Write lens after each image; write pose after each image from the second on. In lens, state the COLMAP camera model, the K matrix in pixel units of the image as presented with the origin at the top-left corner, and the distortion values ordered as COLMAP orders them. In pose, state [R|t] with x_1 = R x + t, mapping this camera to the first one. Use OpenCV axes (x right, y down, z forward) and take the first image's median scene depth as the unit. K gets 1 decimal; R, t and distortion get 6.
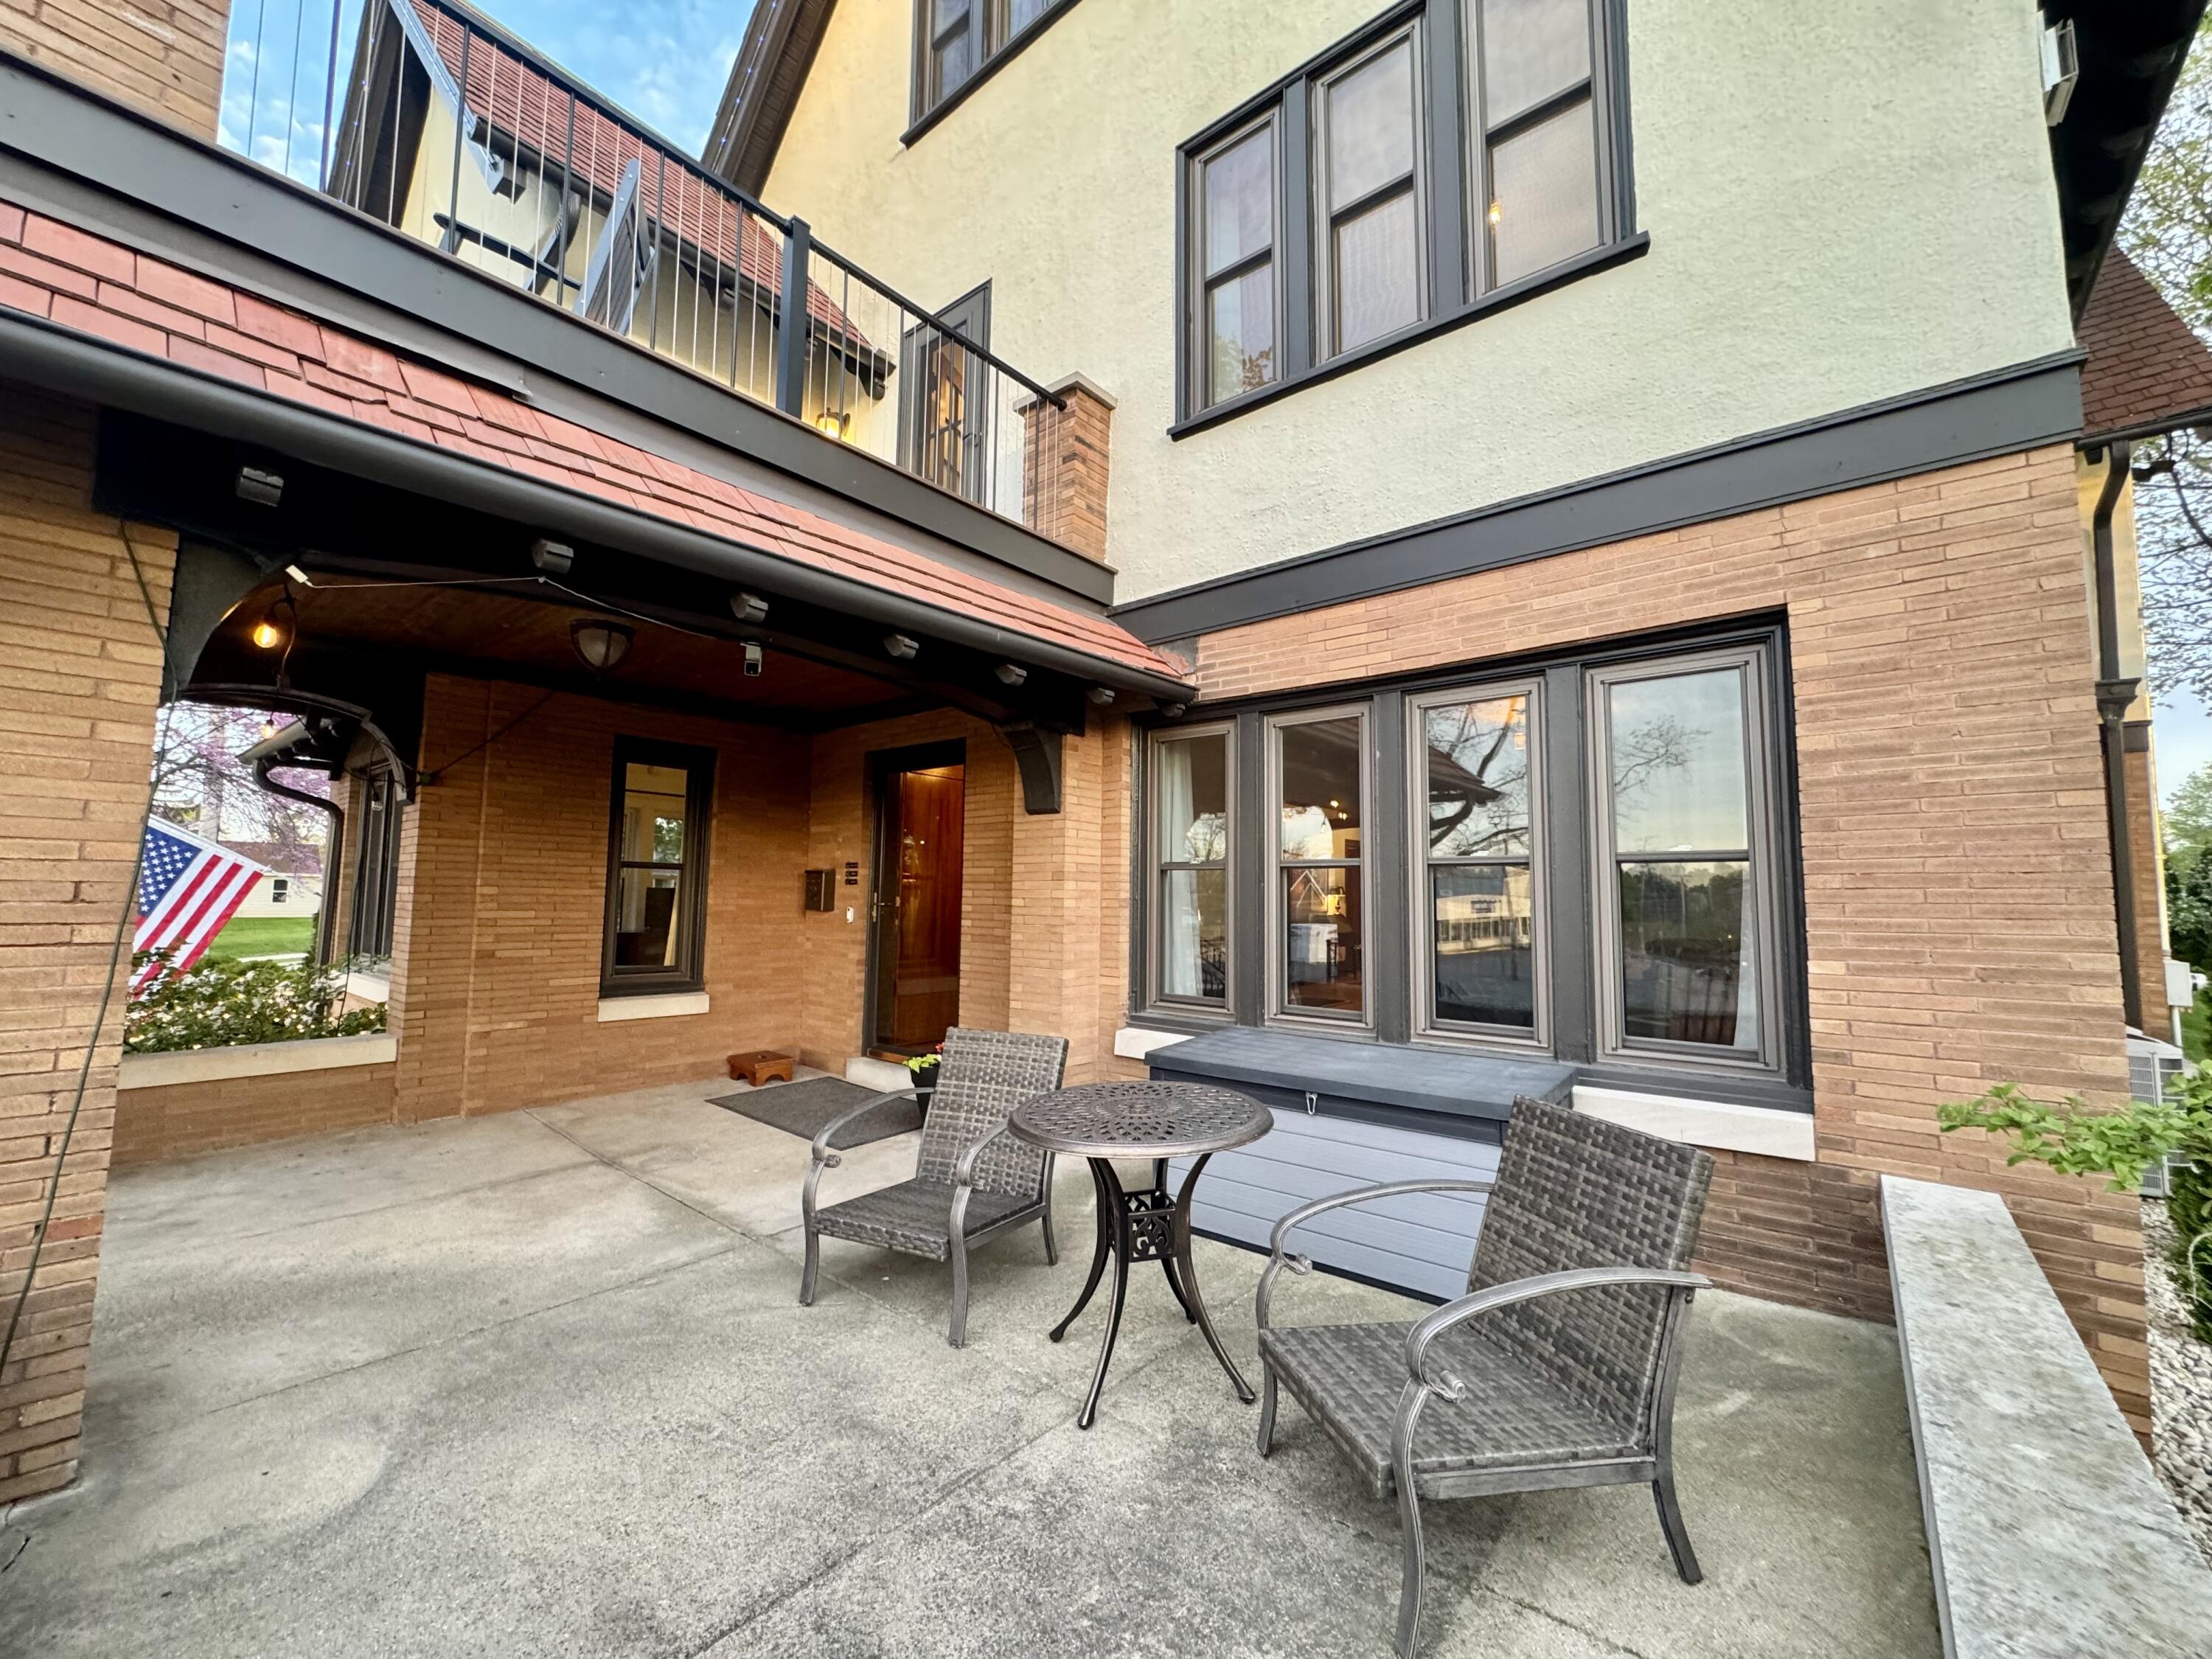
lens RADIAL K [[885.7, 0, 1105.7], [0, 885.7, 824.4], [0, 0, 1]] dist [-0.000489, 0.000039]
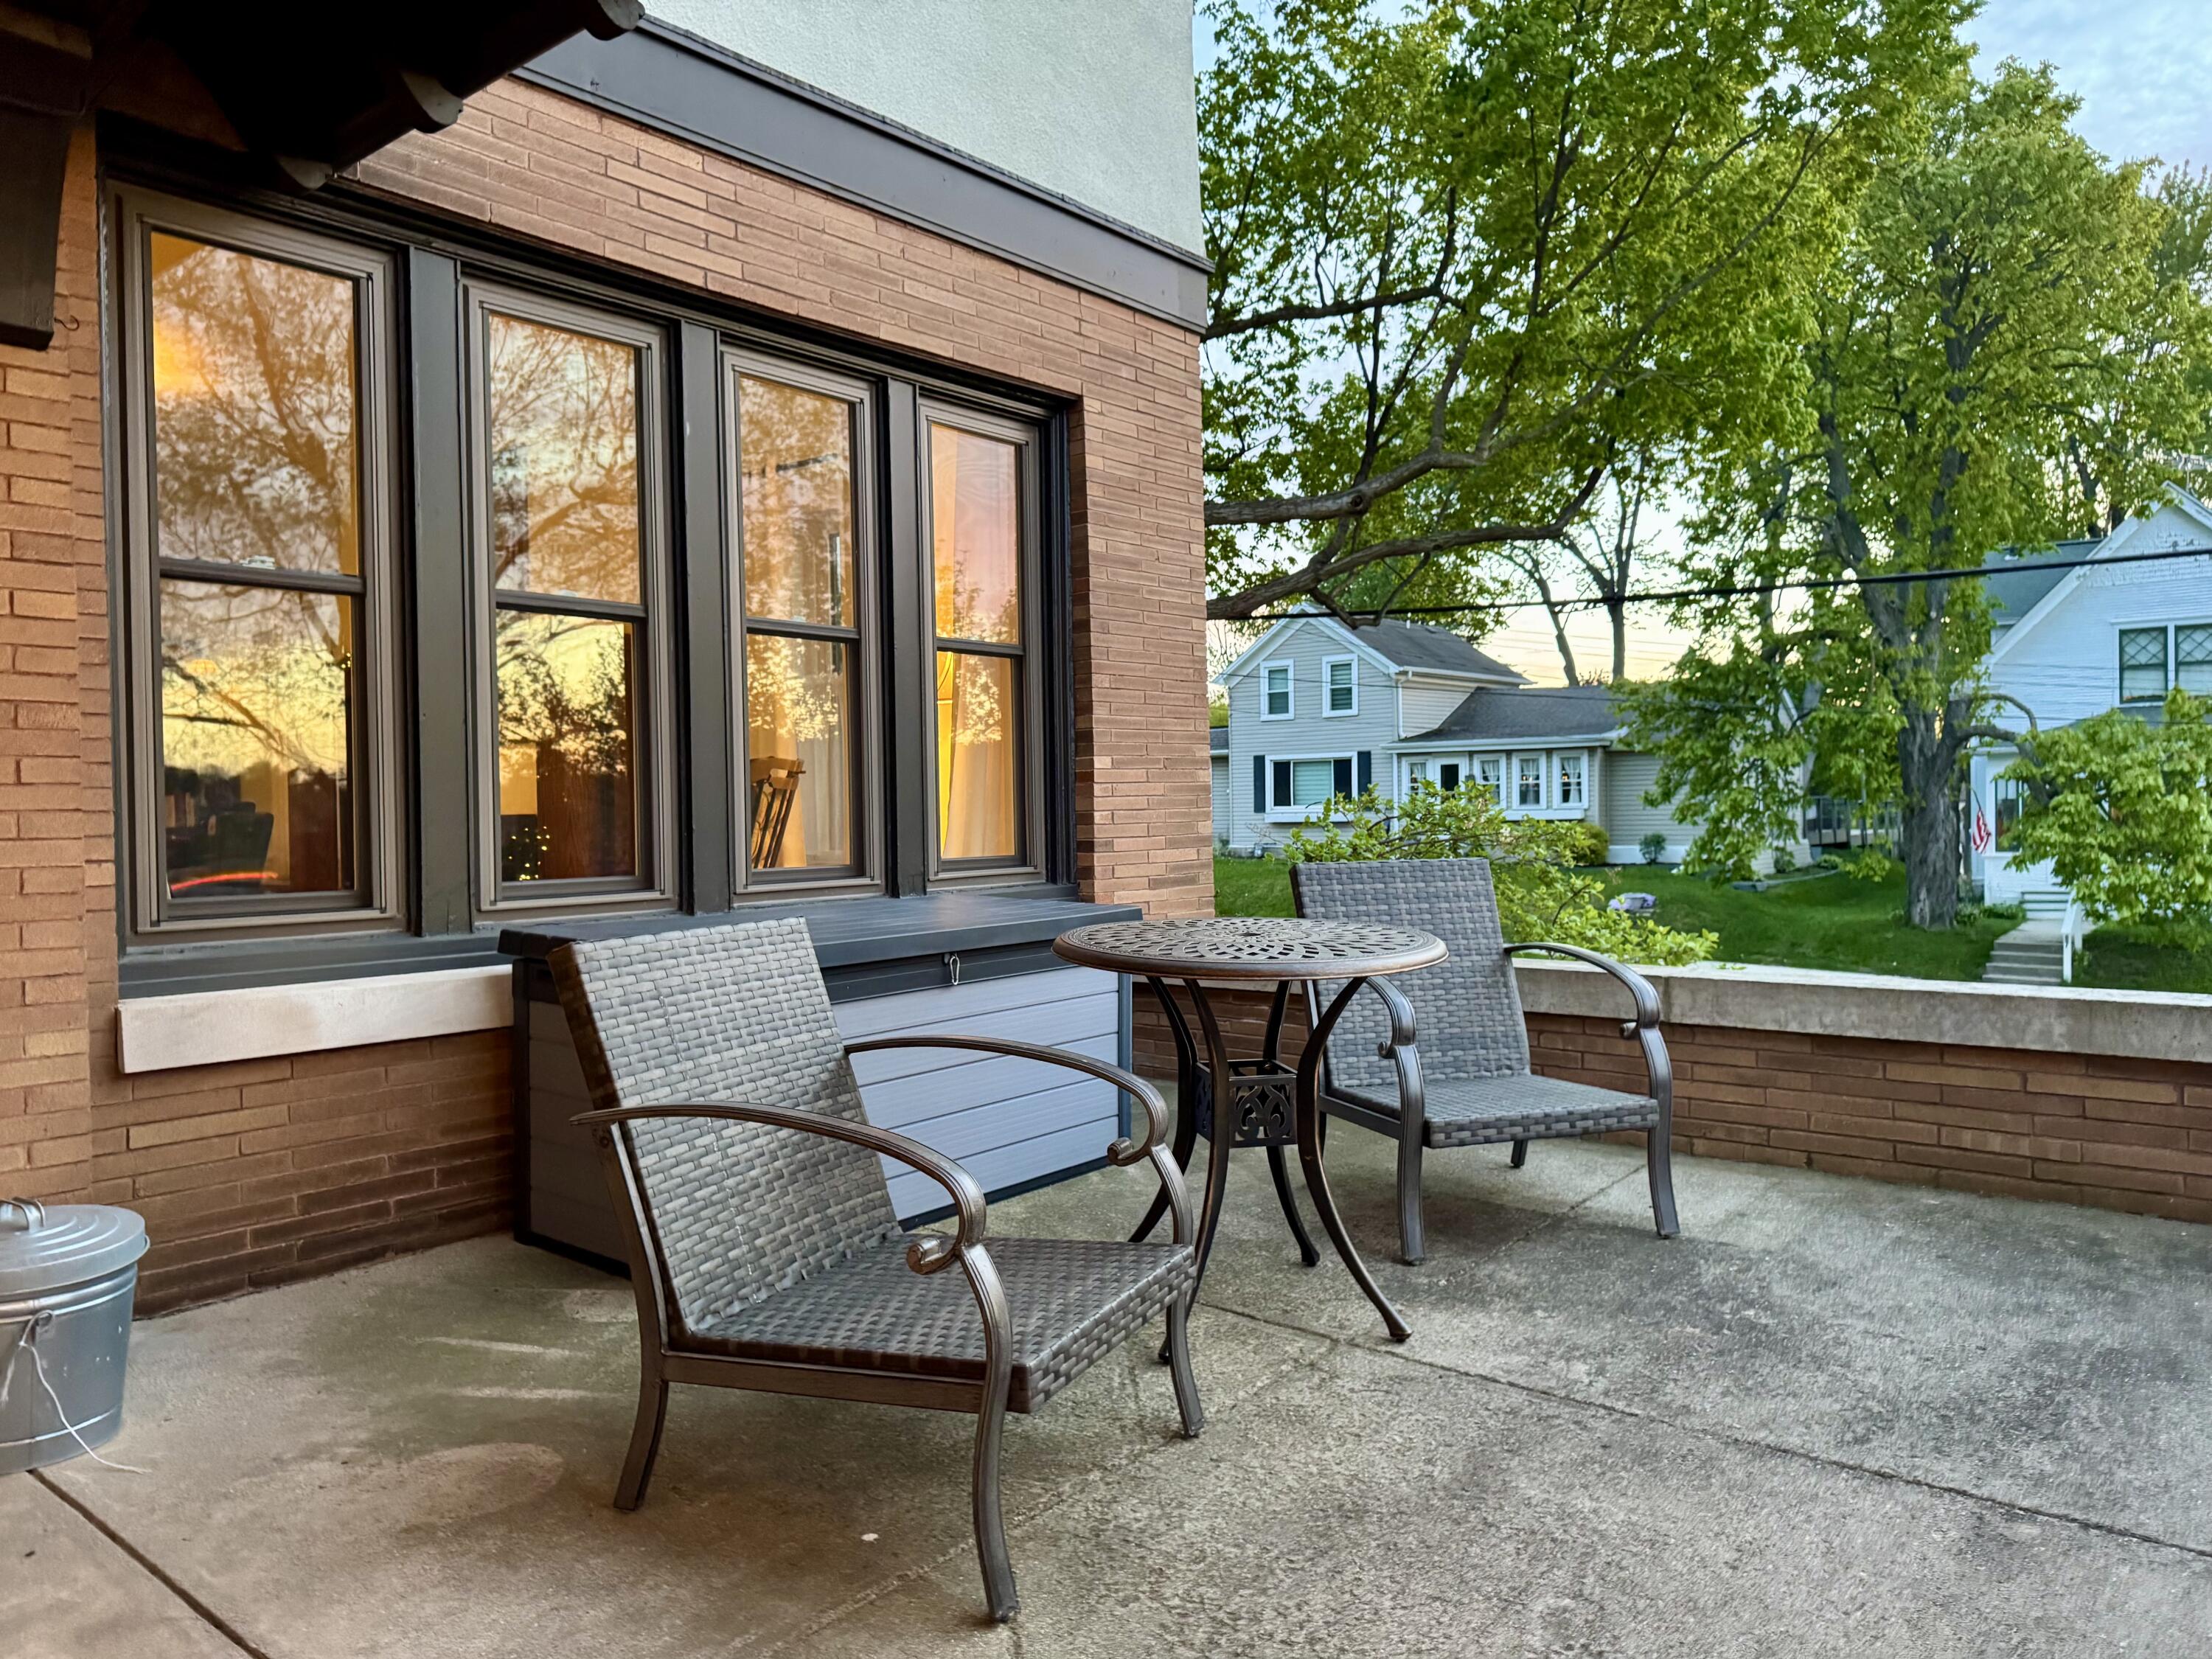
lens RADIAL K [[1534.0, 0, 1105.1], [0, 1534.0, 830.3], [0, 0, 1]] dist [0.002481, -0.001283]
pose [[-0.004196, -0.036195, 0.999336, -1.478511], [-0.073502, 0.996653, 0.035790, 0.266824], [-0.997286, -0.073303, -0.006842, 1.483900]]
